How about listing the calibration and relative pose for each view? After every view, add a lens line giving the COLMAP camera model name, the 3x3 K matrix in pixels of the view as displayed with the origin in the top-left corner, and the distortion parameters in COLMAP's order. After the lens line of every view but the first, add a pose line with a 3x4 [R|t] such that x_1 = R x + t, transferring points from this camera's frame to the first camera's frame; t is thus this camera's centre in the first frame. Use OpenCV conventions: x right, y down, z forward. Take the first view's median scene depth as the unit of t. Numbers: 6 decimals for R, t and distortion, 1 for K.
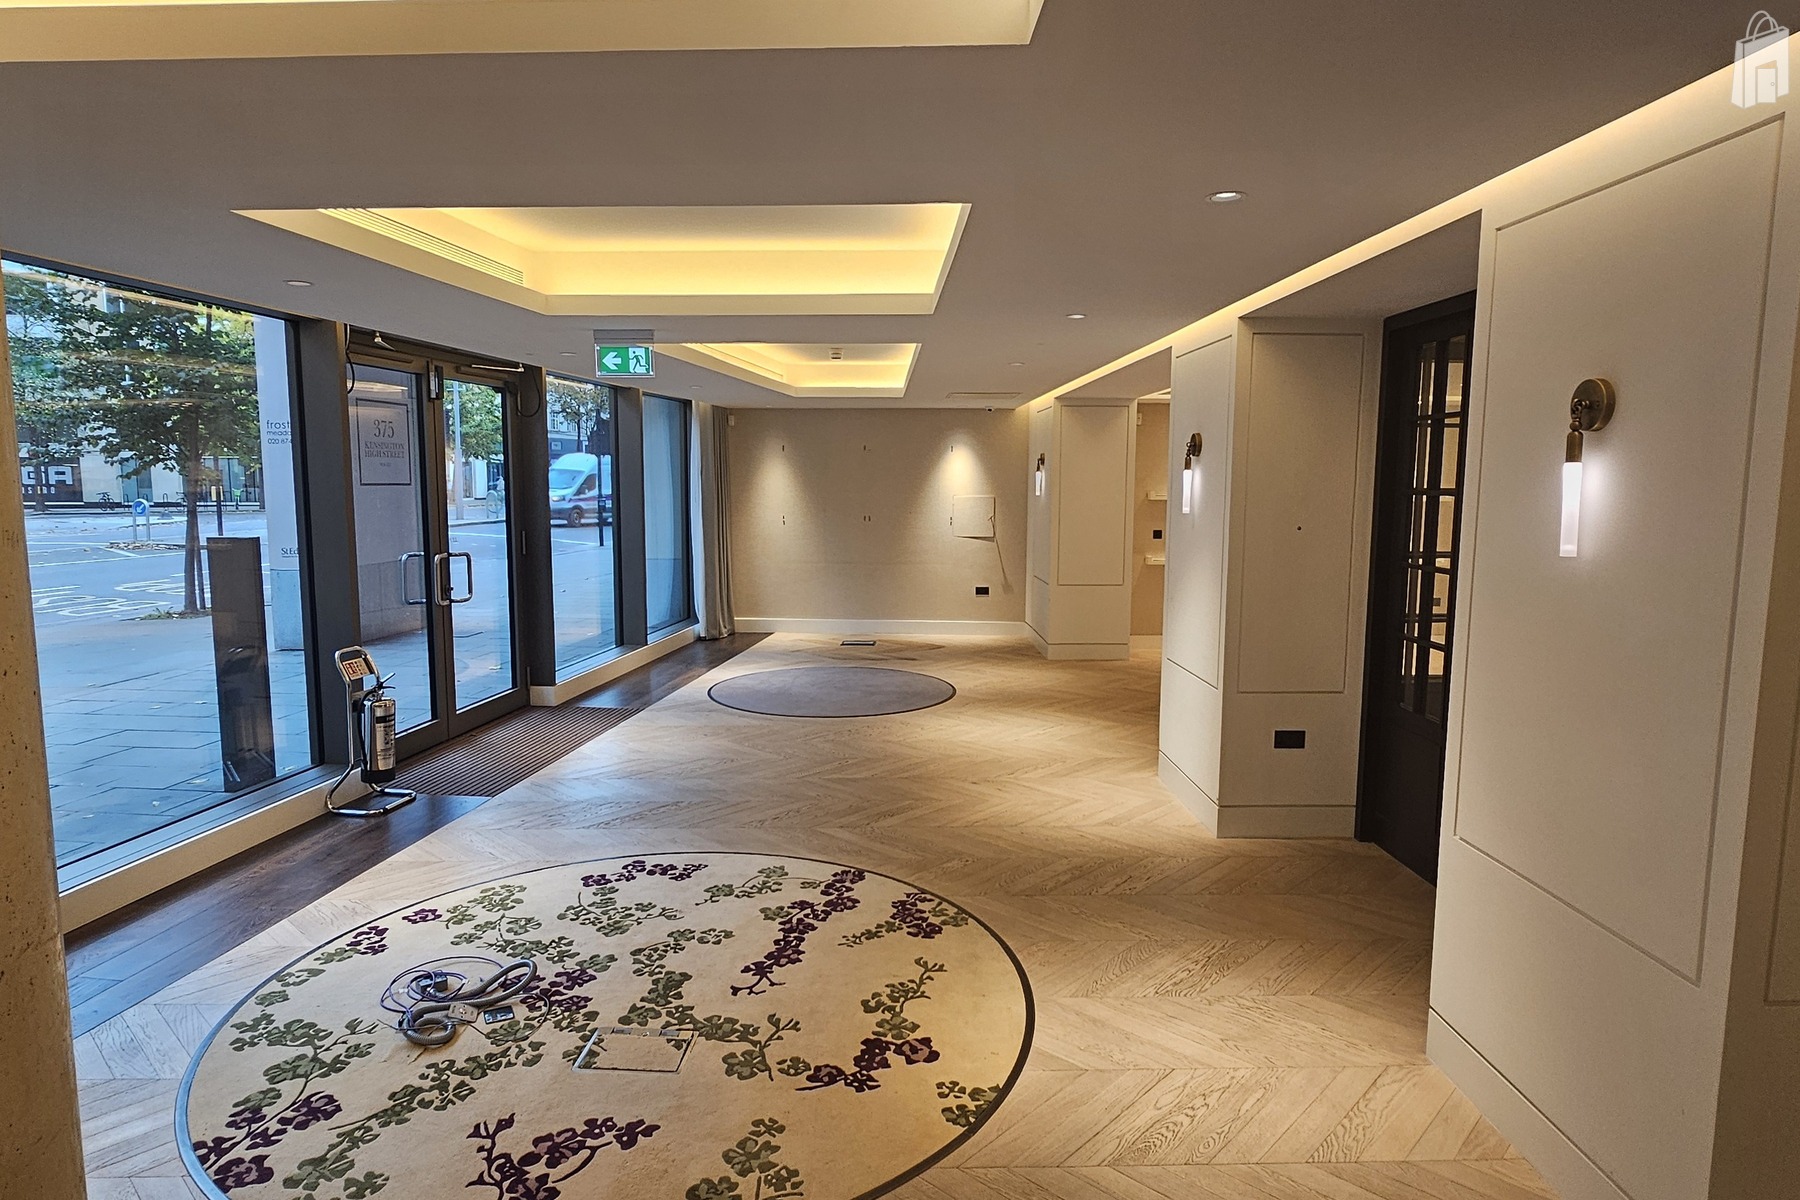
lens RADIAL K [[1623.0, 0, 900.0], [0, 1623.0, 600.0], [0, 0, 1]] dist [-0.007570, -0.001991]
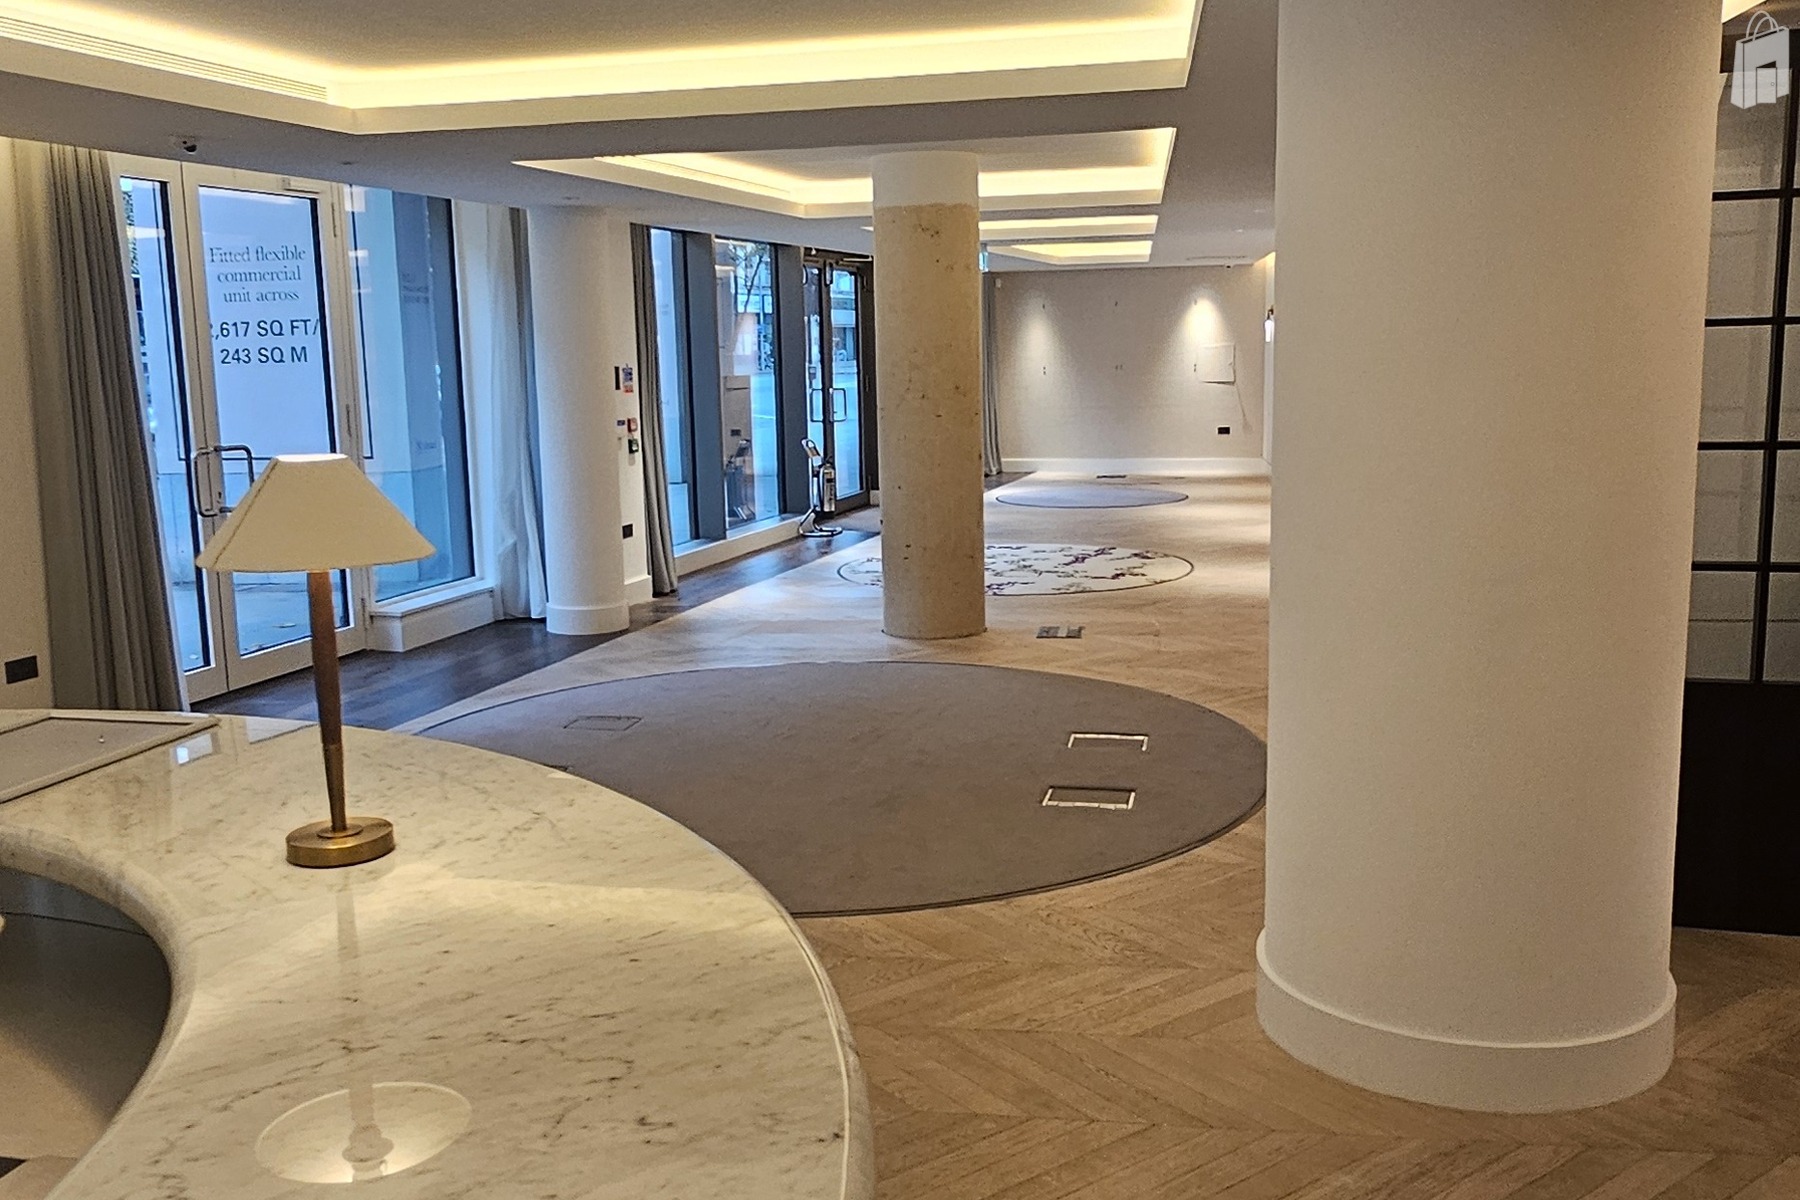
lens RADIAL K [[1623.0, 0, 900.0], [0, 1623.0, 600.0], [0, 0, 1]] dist [-0.007570, -0.001991]
pose [[0.987916, -0.002162, -0.154976, 0.005094], [0.015697, 0.996157, 0.086164, 0.015320], [0.154194, -0.087555, 0.984154, -0.193609]]
